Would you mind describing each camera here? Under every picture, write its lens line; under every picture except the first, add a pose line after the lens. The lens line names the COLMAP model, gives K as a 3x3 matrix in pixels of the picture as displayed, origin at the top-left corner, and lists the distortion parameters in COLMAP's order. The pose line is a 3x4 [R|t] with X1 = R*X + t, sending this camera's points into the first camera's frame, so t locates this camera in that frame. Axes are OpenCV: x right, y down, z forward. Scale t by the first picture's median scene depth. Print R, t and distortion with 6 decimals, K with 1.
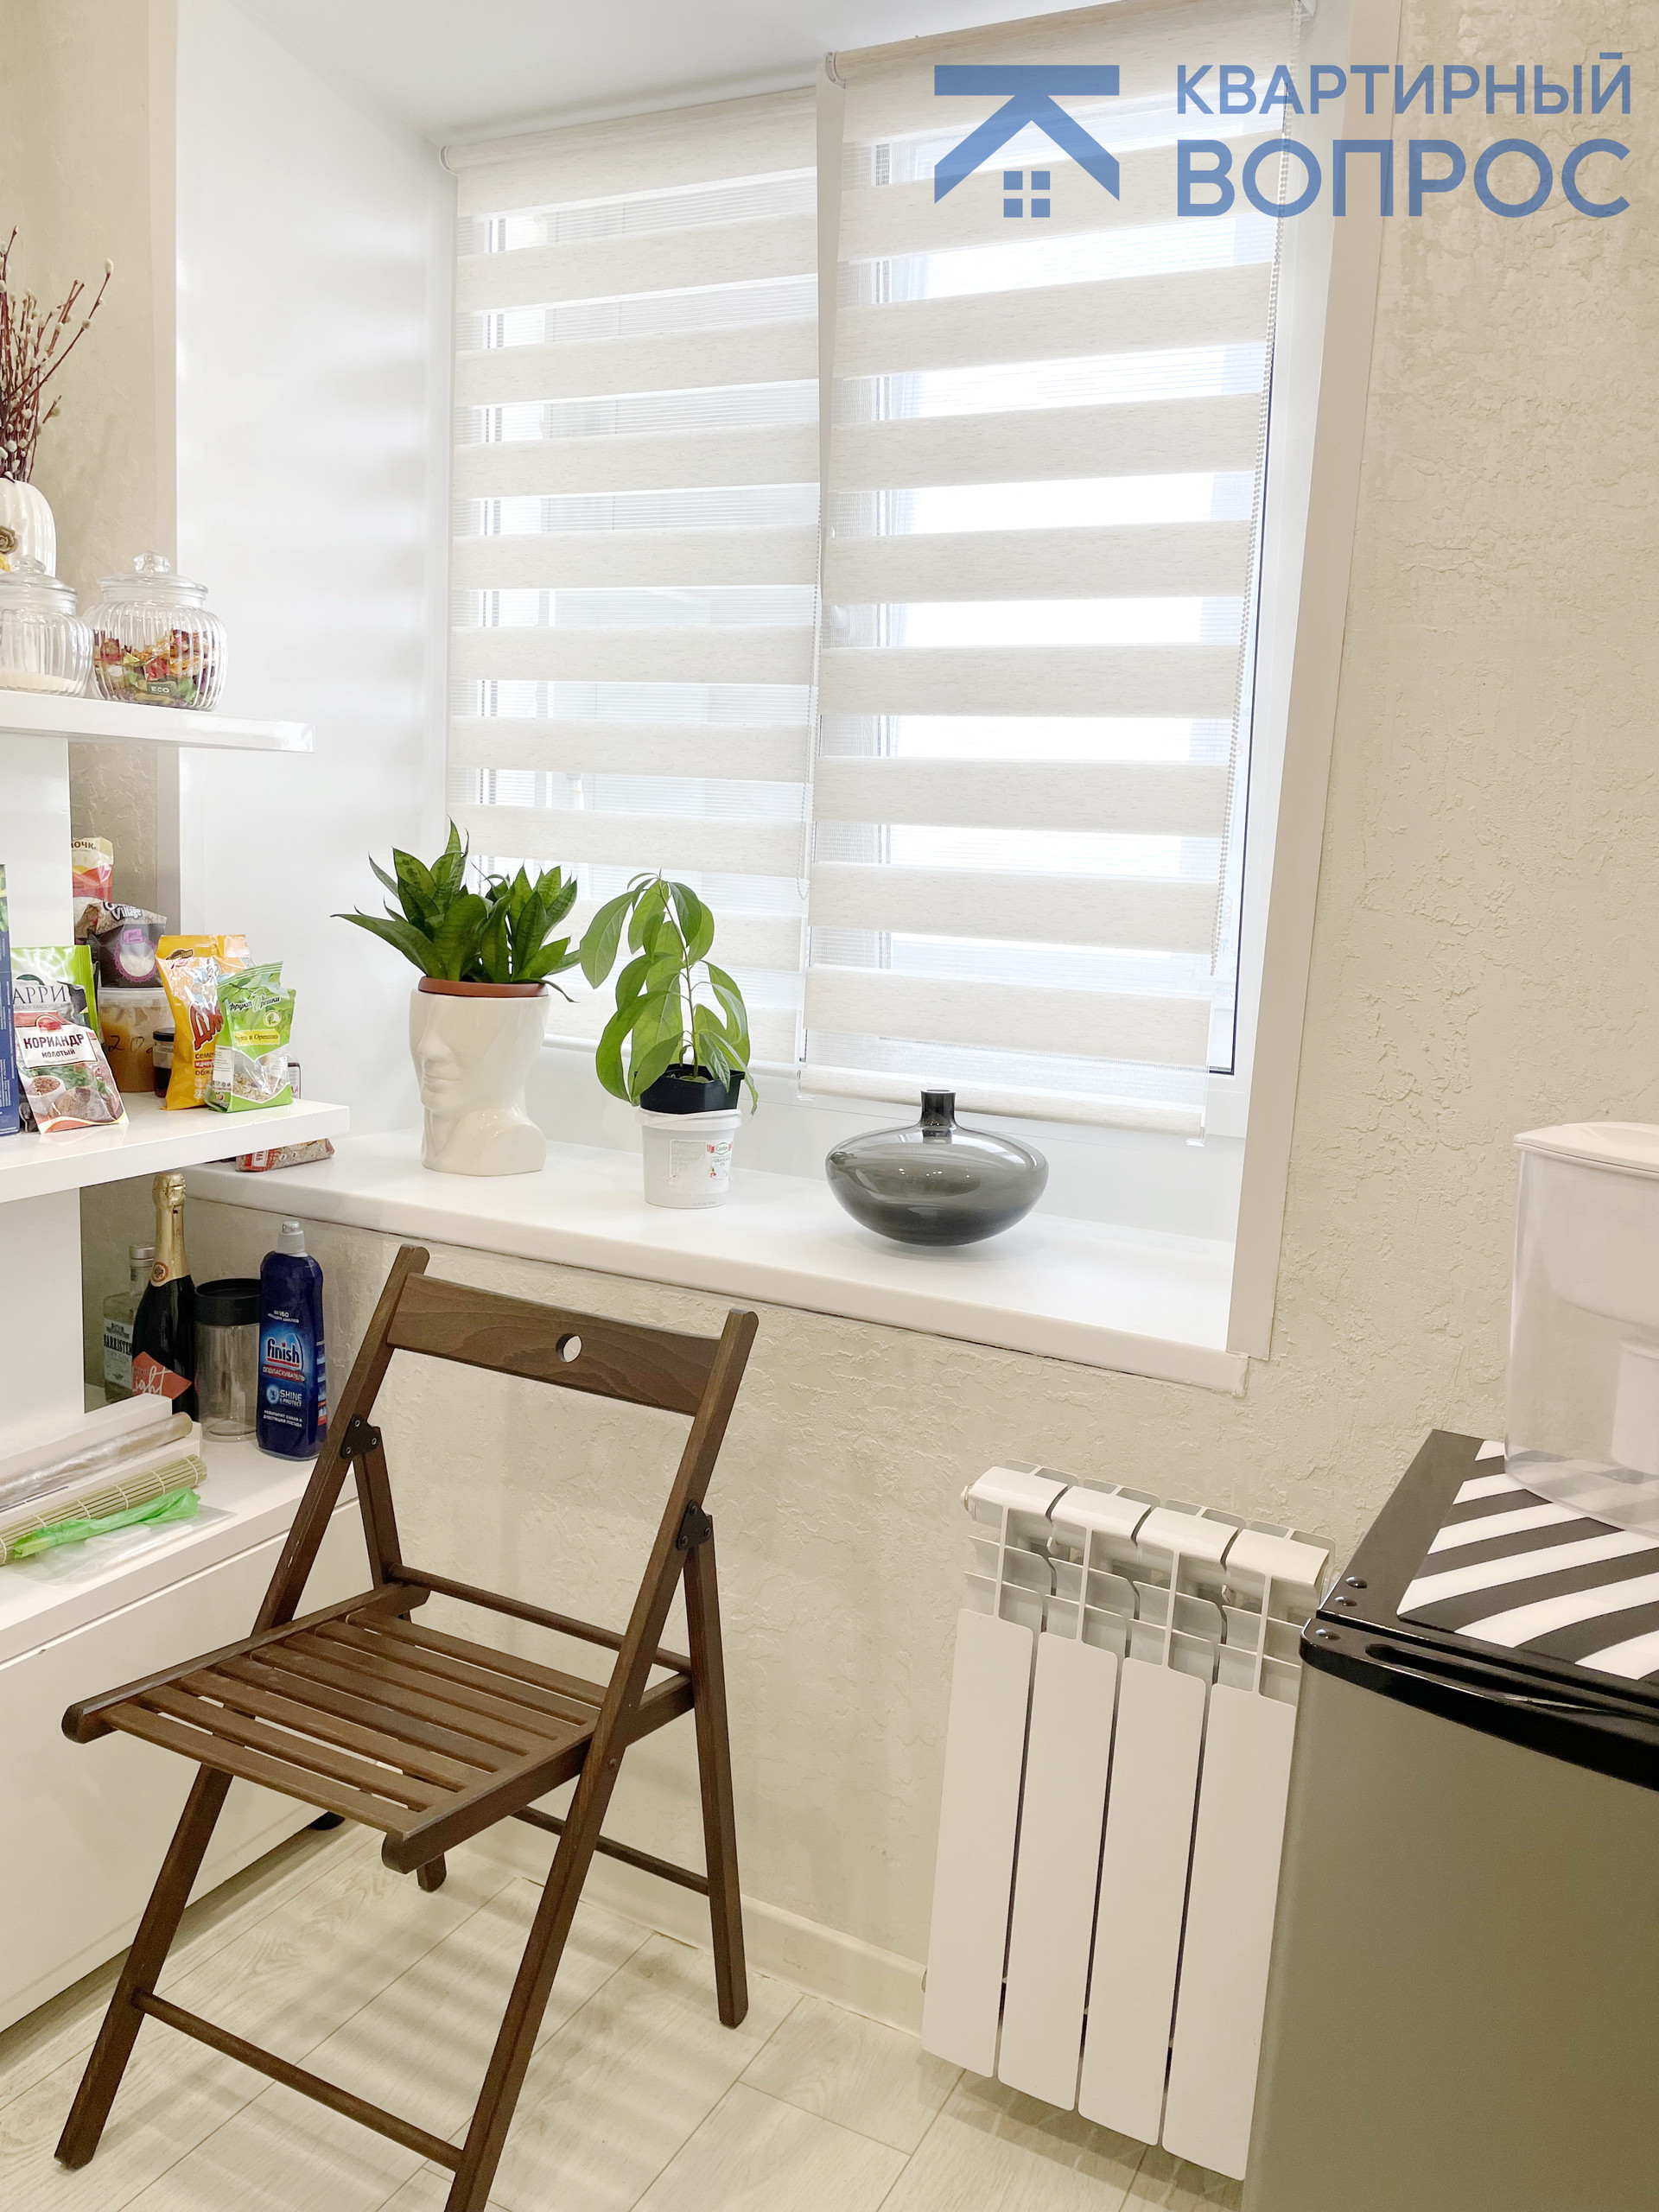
lens RADIAL K [[1694.5, 0, 839.6], [0, 1694.5, 1100.9], [0, 0, 1]] dist [0.055346, -0.073082]
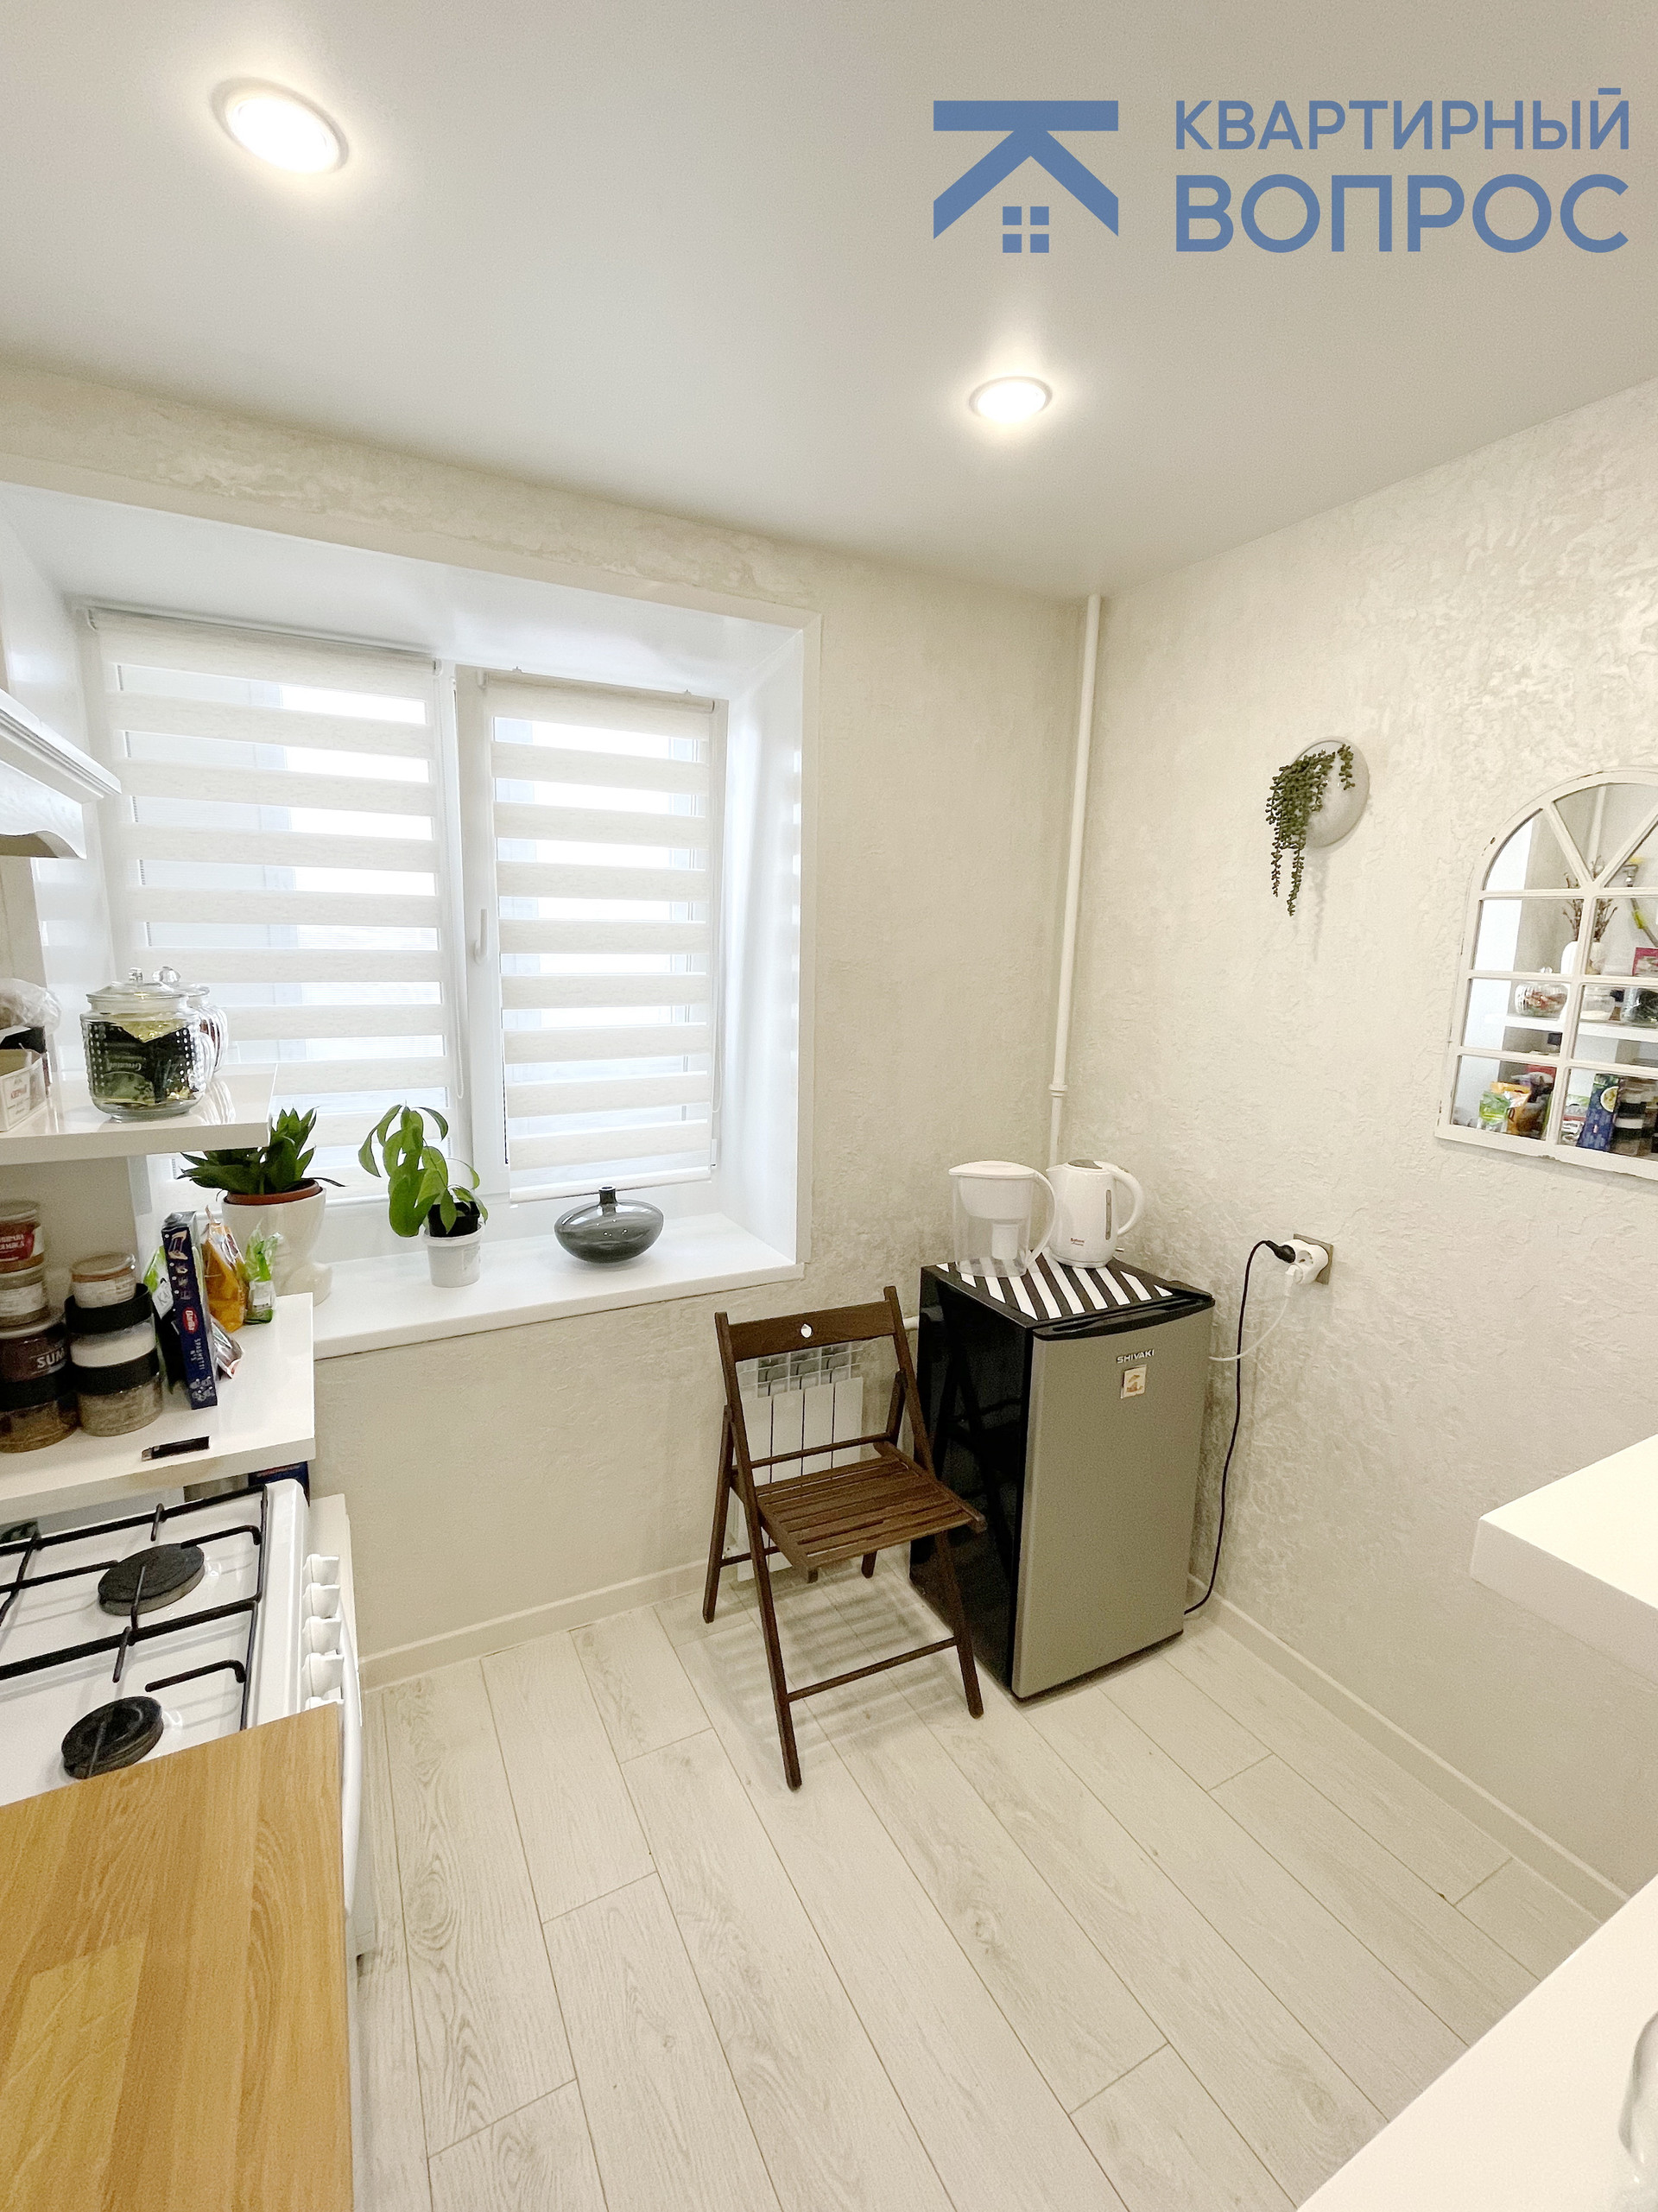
lens RADIAL K [[961.7, 0, 832.3], [0, 961.7, 1106.0], [0, 0, 1]] dist [-0.005468, -0.000029]
pose [[0.575135, -0.188442, 0.796059, -0.655485], [0.130924, 0.981767, 0.137813, -0.216265], [-0.807514, 0.024963, 0.589320, 0.061791]]
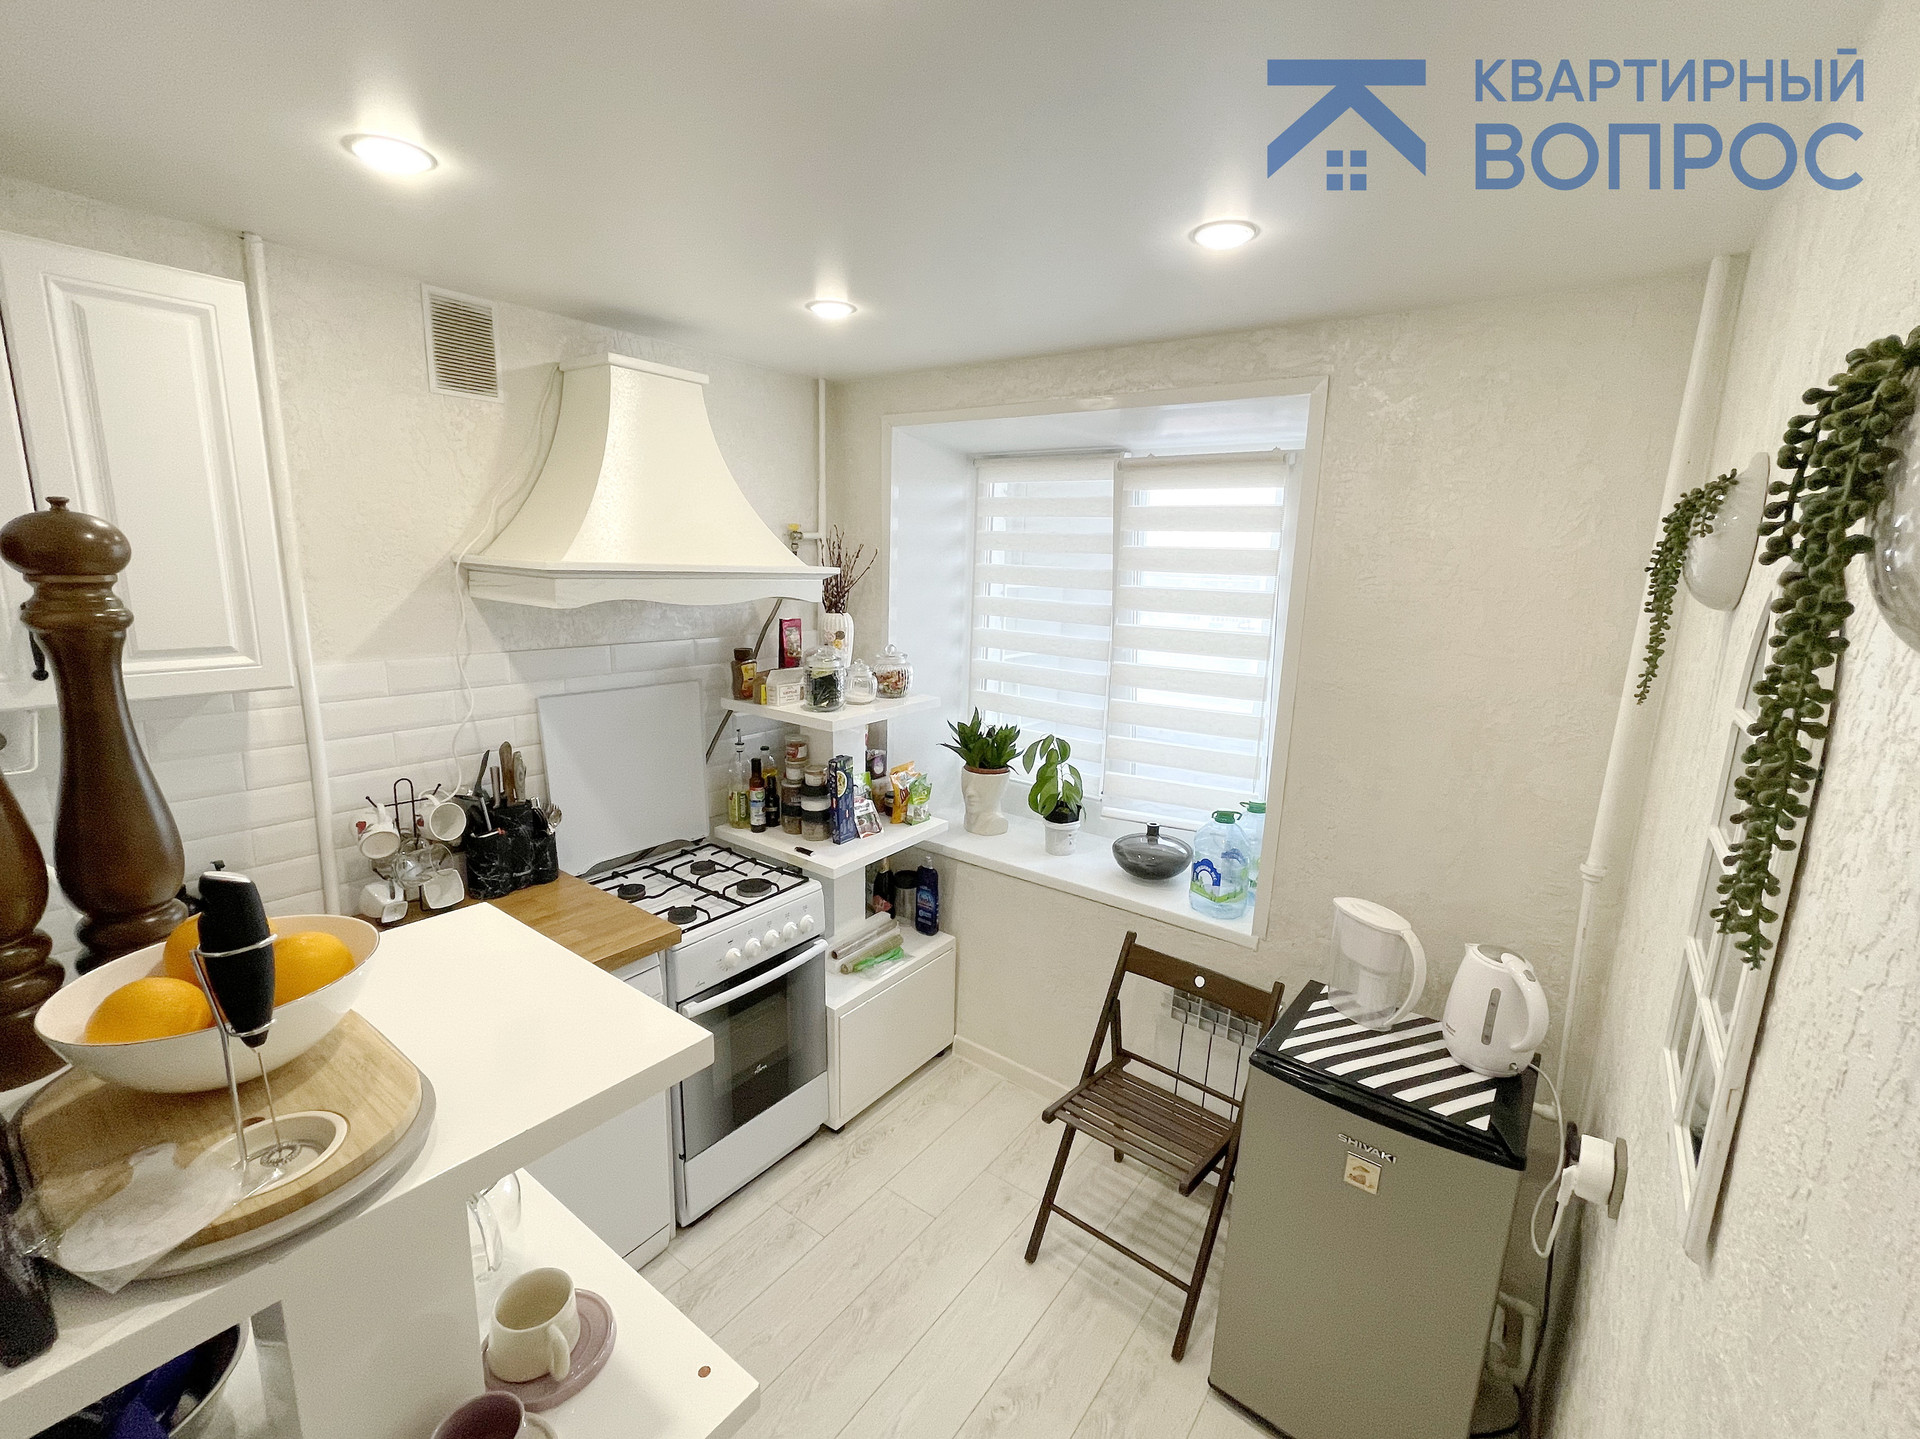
lens RADIAL K [[834.8, 0, 941.3], [0, 834.8, 718.1], [0, 0, 1]] dist [-0.005468, -0.000029]
pose [[0.982986, 0.012941, -0.183224, -0.033818], [-0.005568, 0.999156, 0.040697, -0.222033], [0.183596, -0.038984, 0.982228, -0.402829]]
